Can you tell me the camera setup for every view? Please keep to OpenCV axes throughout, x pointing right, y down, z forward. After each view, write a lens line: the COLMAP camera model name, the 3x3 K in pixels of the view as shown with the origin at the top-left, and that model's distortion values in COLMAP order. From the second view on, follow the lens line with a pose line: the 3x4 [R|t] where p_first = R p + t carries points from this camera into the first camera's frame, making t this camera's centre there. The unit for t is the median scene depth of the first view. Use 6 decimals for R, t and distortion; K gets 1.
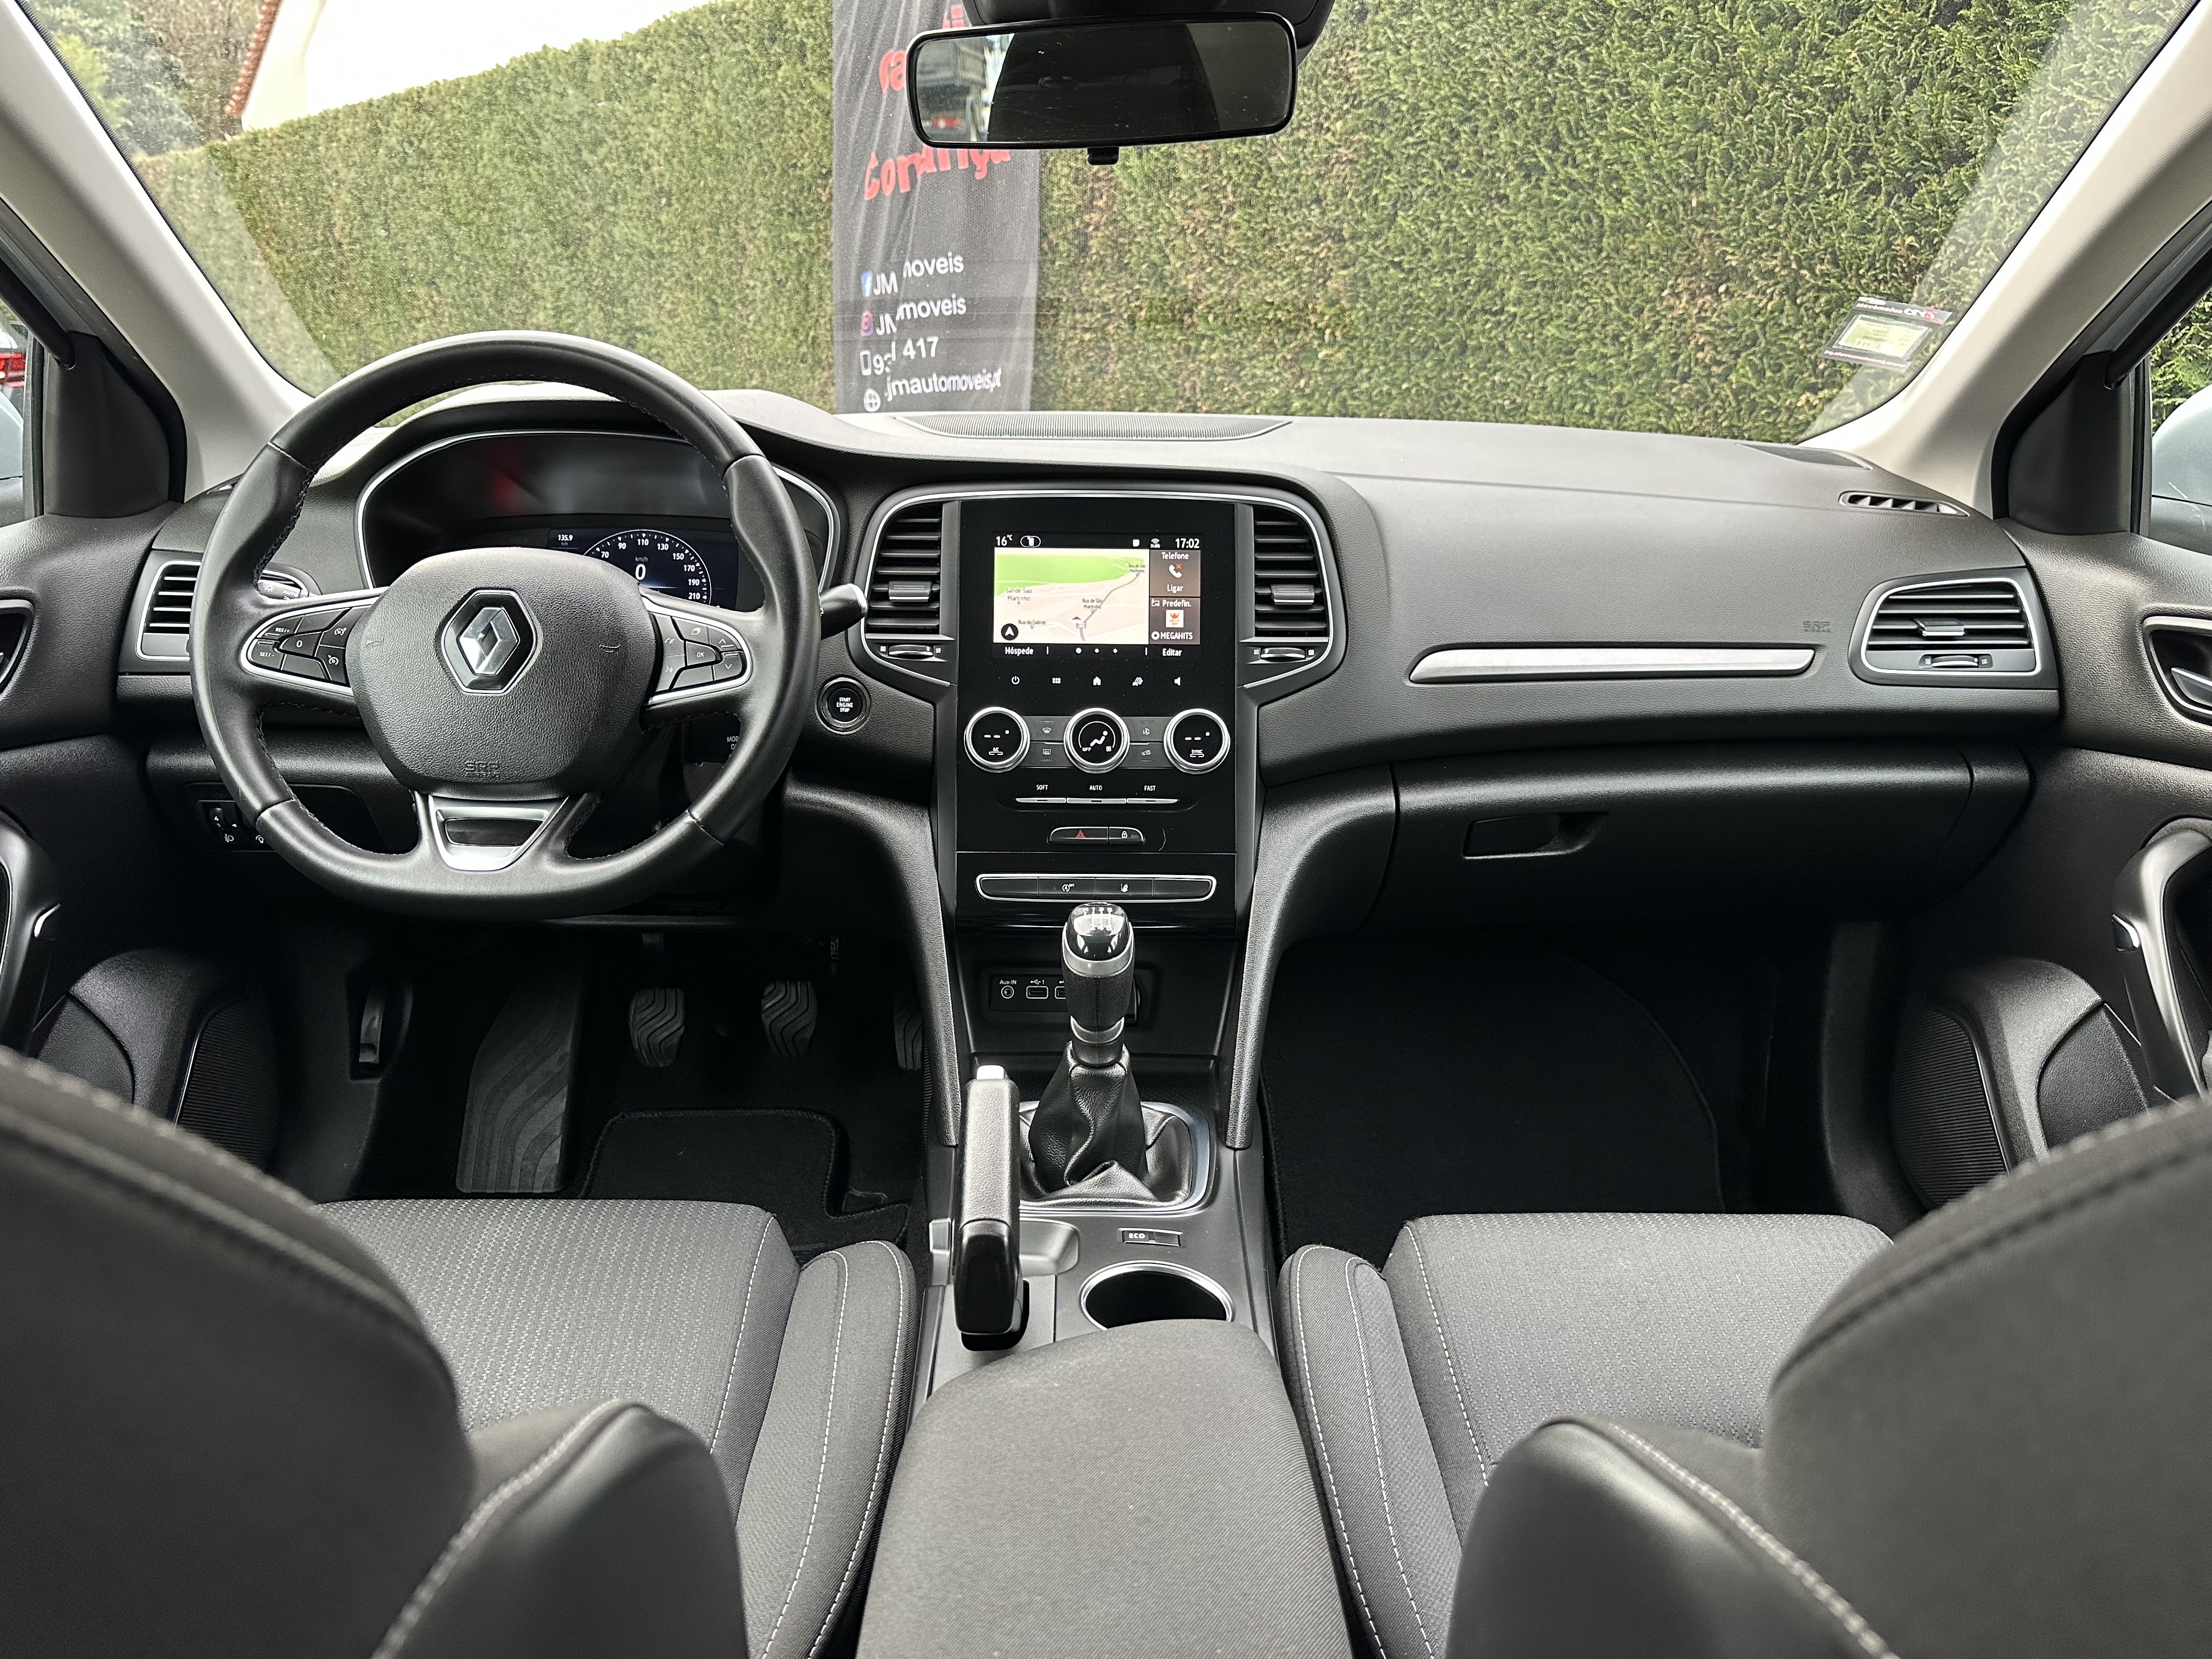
lens RADIAL K [[1565.7, 0, 1121.2], [0, 1565.7, 825.0], [0, 0, 1]] dist [0.013315, -0.019615]
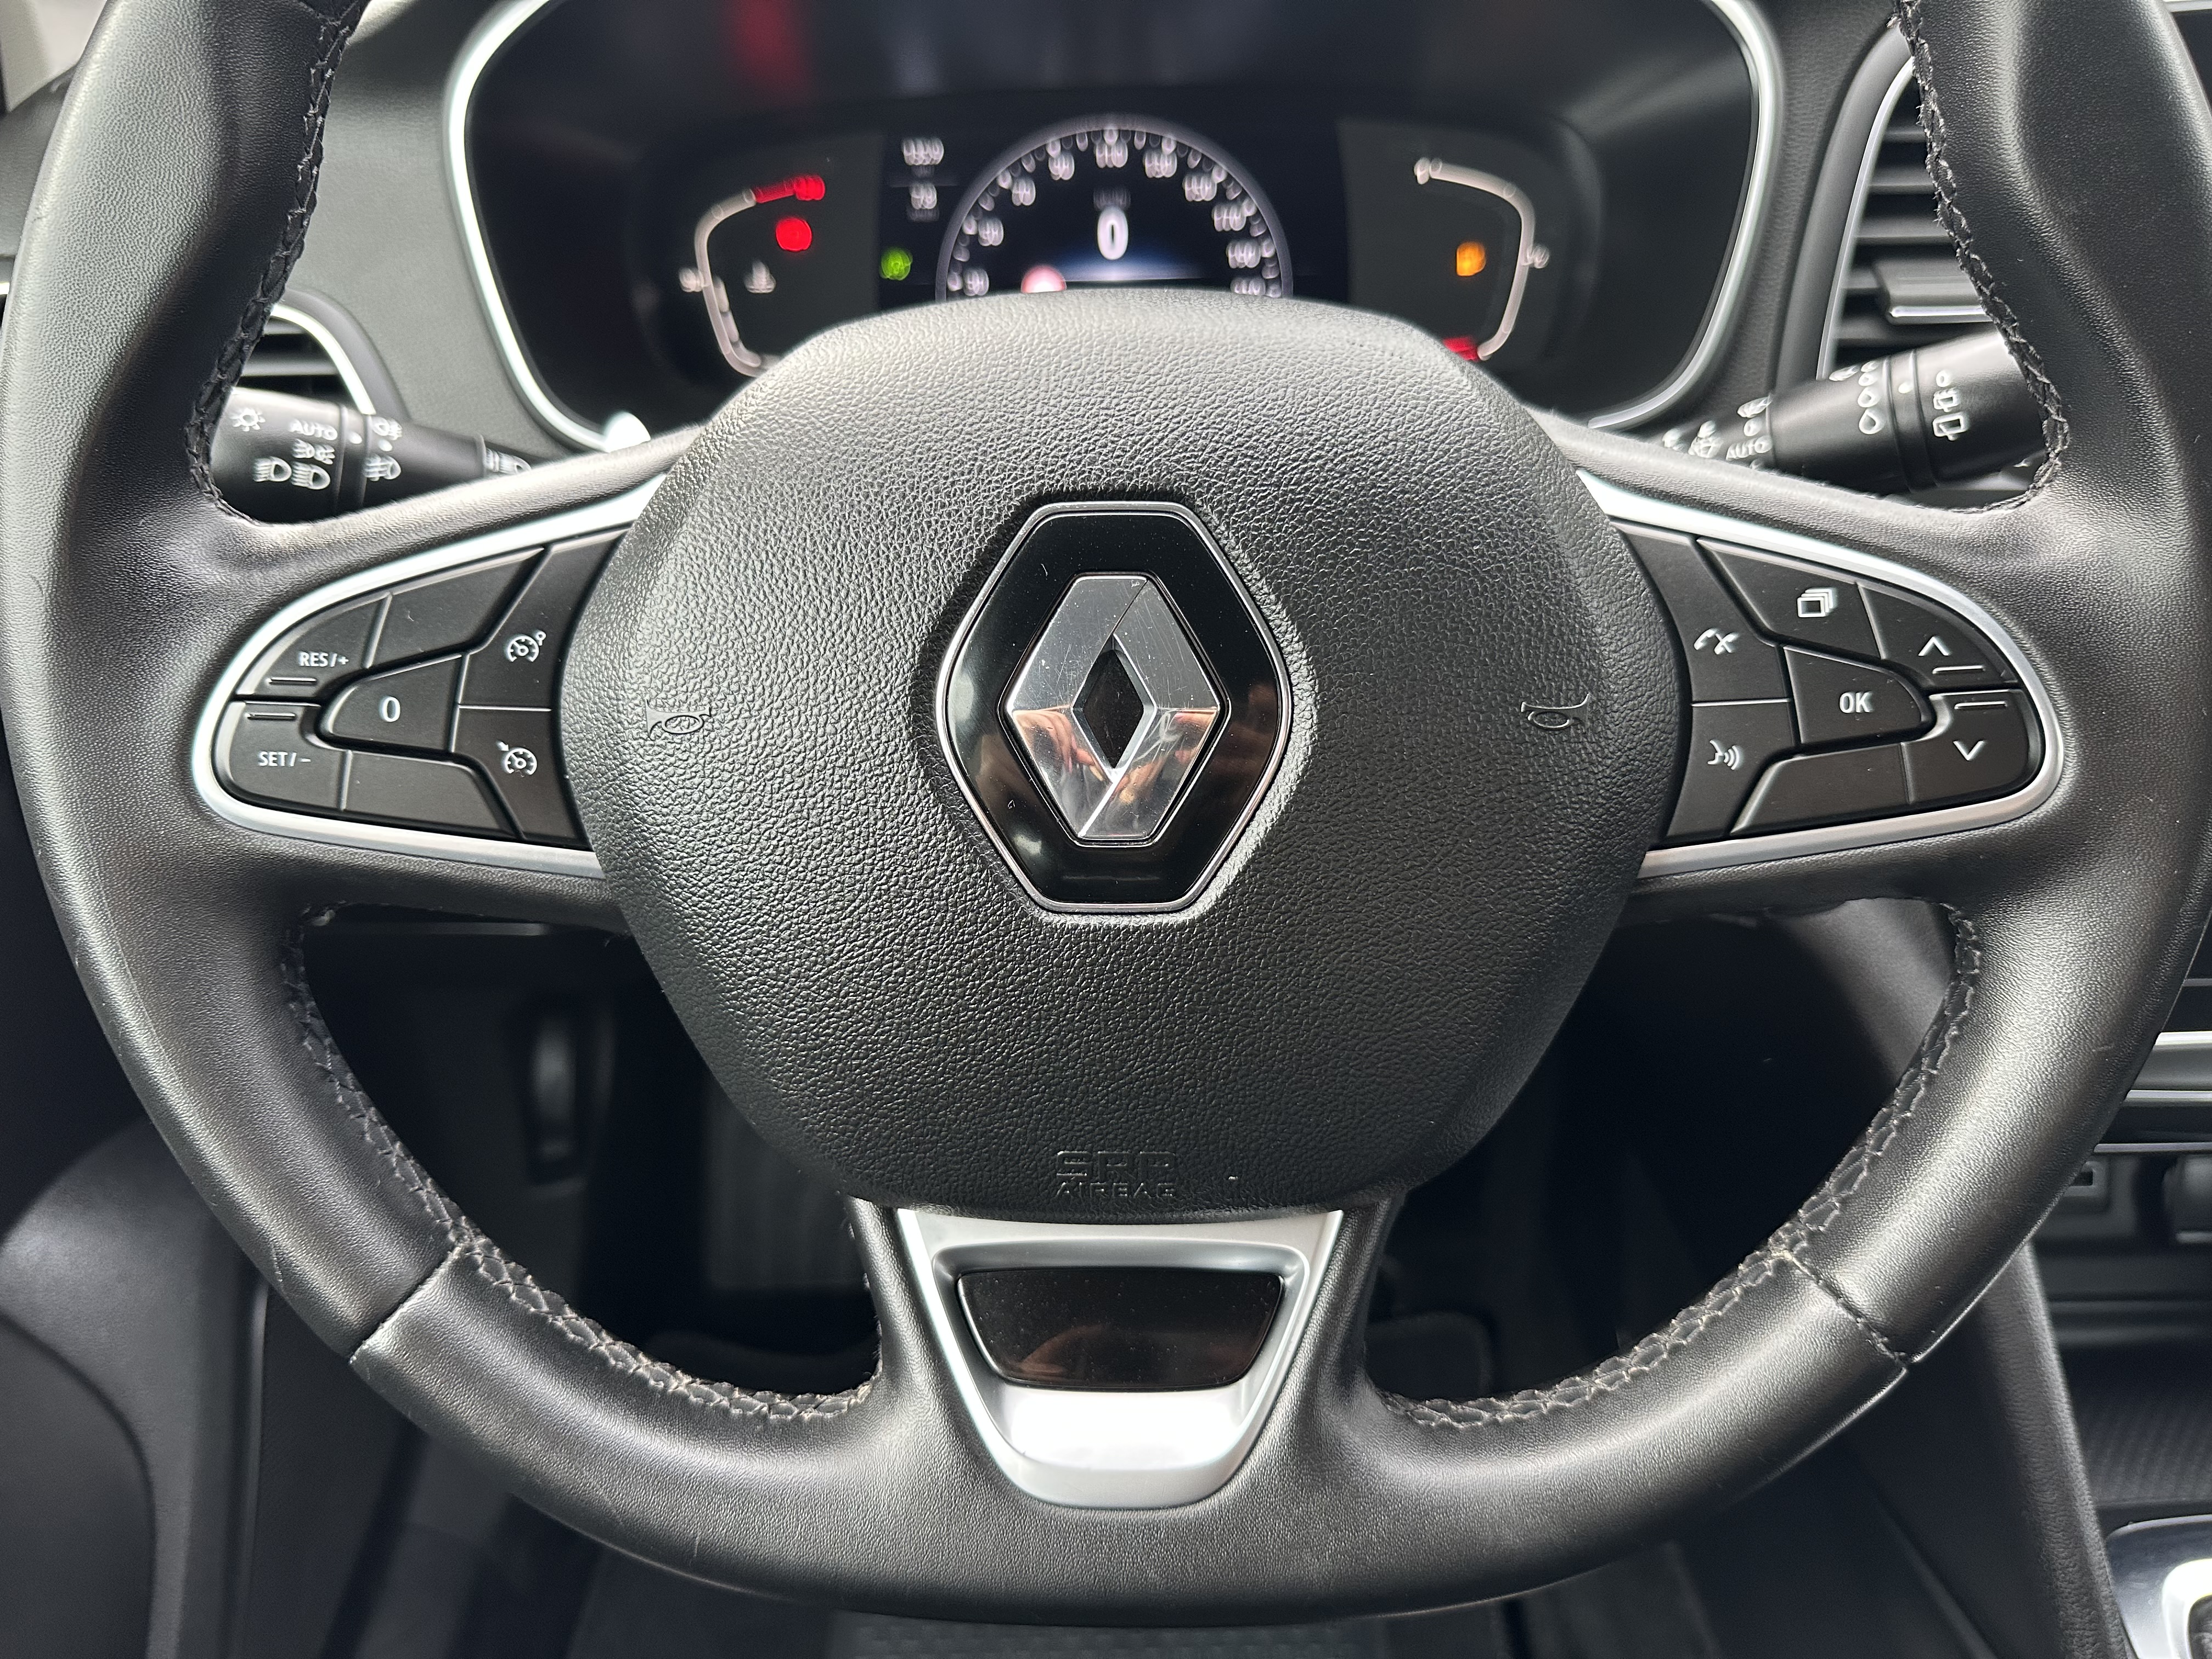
lens RADIAL K [[1575.9, 0, 1104.4], [0, 1575.9, 772.6], [0, 0, 1]] dist [-0.036482, -0.004865]
pose [[0.999313, -0.029546, -0.022369, -0.392371], [0.034369, 0.964675, 0.261191, -0.171493], [0.013861, -0.261781, 0.965028, 0.733101]]
